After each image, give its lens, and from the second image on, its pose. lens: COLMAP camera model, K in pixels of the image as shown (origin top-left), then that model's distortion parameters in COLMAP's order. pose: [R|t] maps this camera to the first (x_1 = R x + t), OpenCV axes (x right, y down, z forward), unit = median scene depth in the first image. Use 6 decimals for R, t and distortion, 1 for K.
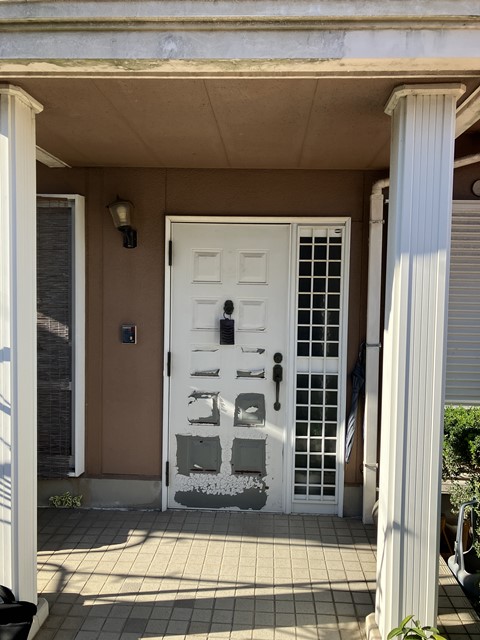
lens RADIAL K [[530.5, 0, 238.1], [0, 530.5, 319.3], [0, 0, 1]] dist [0.016381, -0.004148]
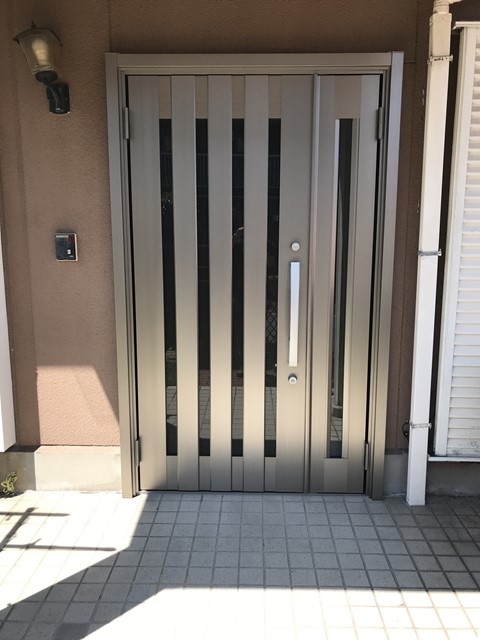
lens RADIAL K [[525.3, 0, 241.6], [0, 525.3, 326.8], [0, 0, 1]] dist [0.025275, -0.009135]
pose [[0.999326, -0.021276, 0.029906, -0.004515], [0.017604, 0.992848, 0.118080, 0.056979], [-0.032205, -0.117474, 0.992554, 0.326343]]
